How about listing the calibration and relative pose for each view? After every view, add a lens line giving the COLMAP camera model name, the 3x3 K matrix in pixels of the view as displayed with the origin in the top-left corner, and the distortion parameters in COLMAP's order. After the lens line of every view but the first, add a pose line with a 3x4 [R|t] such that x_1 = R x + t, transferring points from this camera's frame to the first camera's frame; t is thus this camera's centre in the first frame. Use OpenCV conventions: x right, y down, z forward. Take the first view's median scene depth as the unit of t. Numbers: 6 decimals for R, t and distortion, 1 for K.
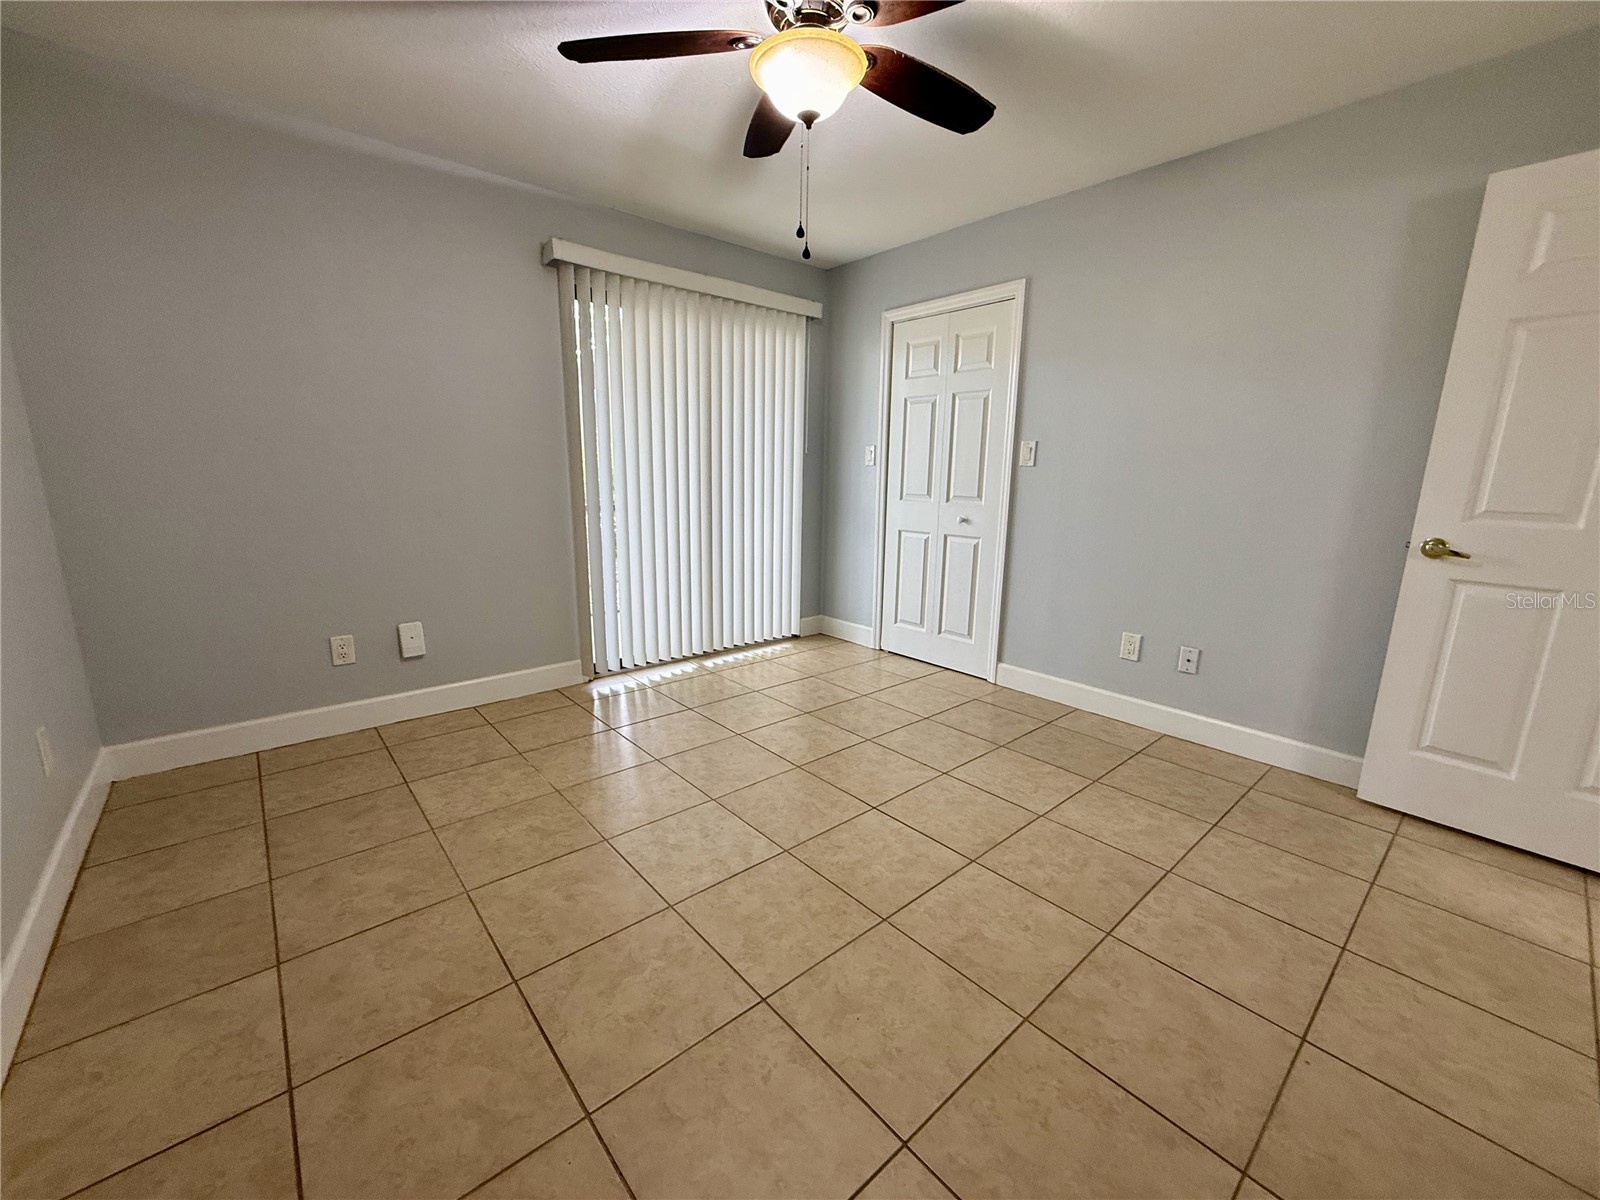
lens RADIAL K [[638.4, 0, 790.4], [0, 638.4, 600.6], [0, 0, 1]] dist [-0.000212, 0.000067]
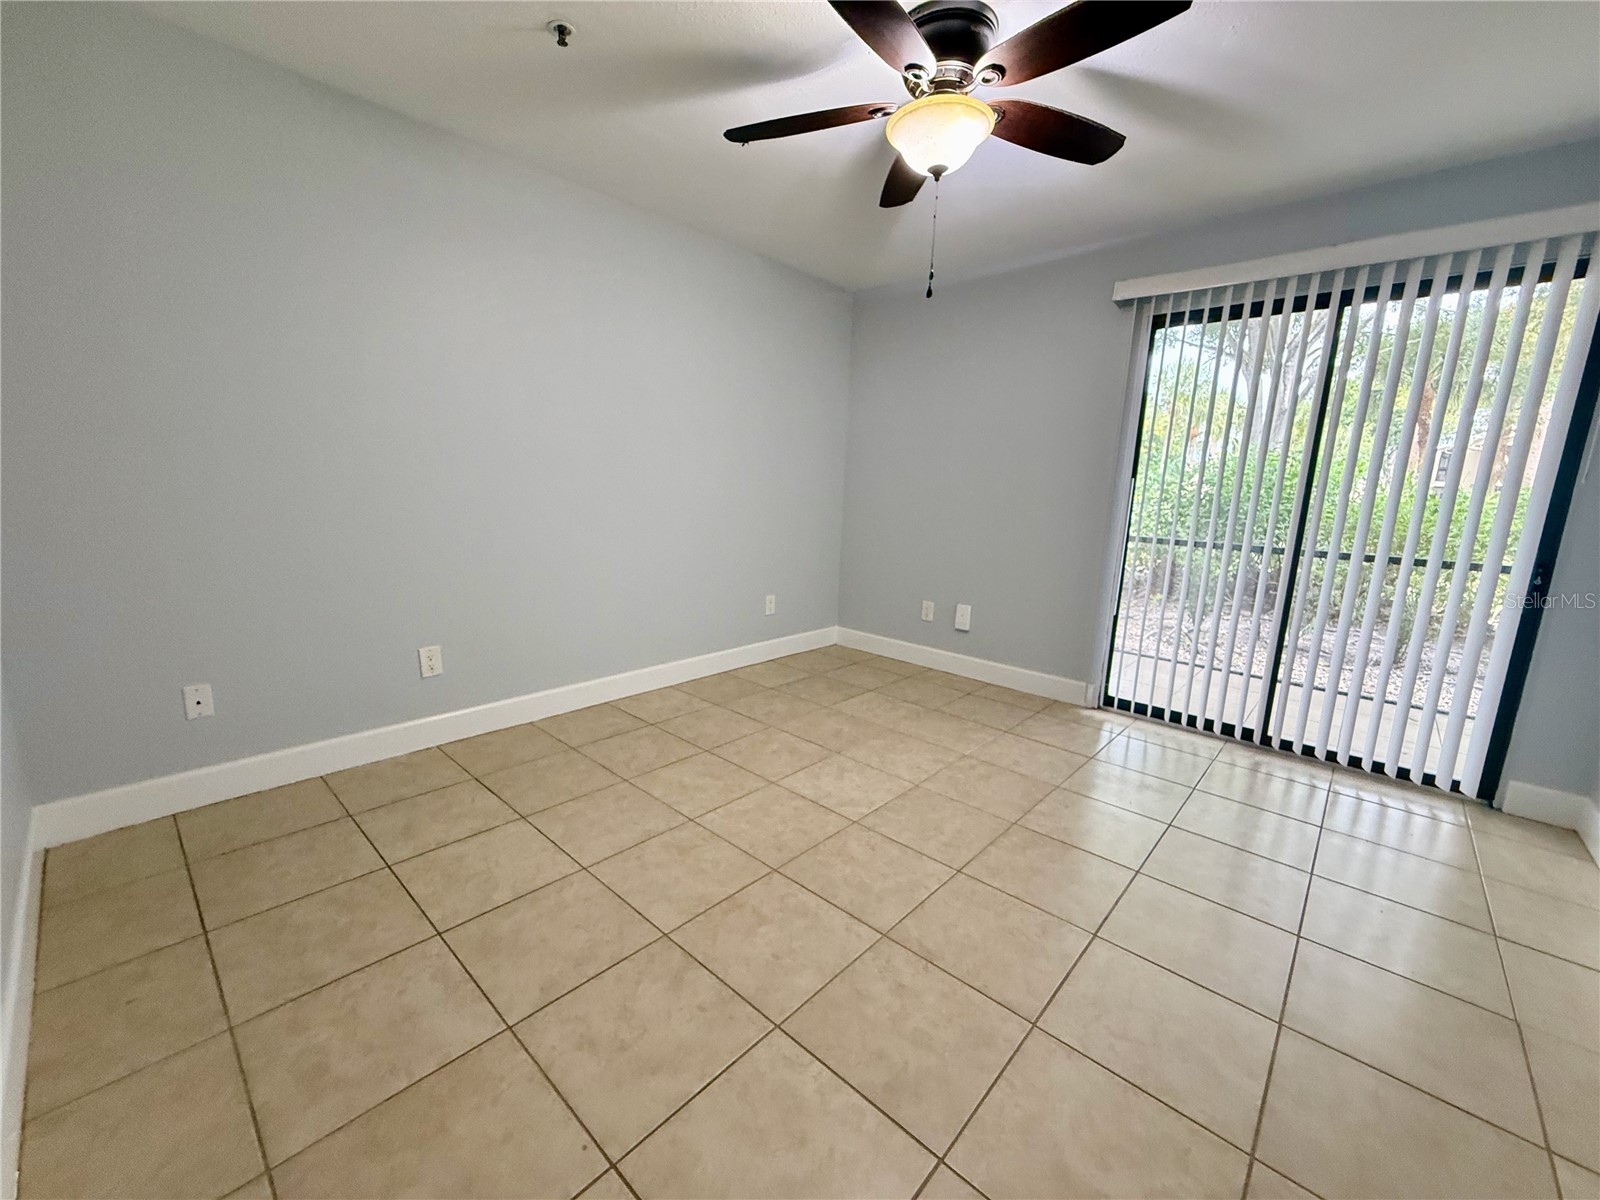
lens RADIAL K [[638.4, 0, 790.4], [0, 638.4, 600.6], [0, 0, 1]] dist [-0.000212, 0.000067]
pose [[0.115788, 0.173184, -0.978060, 1.084167], [-0.233106, 0.961920, 0.142729, -0.125786], [0.965533, 0.211466, 0.151749, 0.681316]]
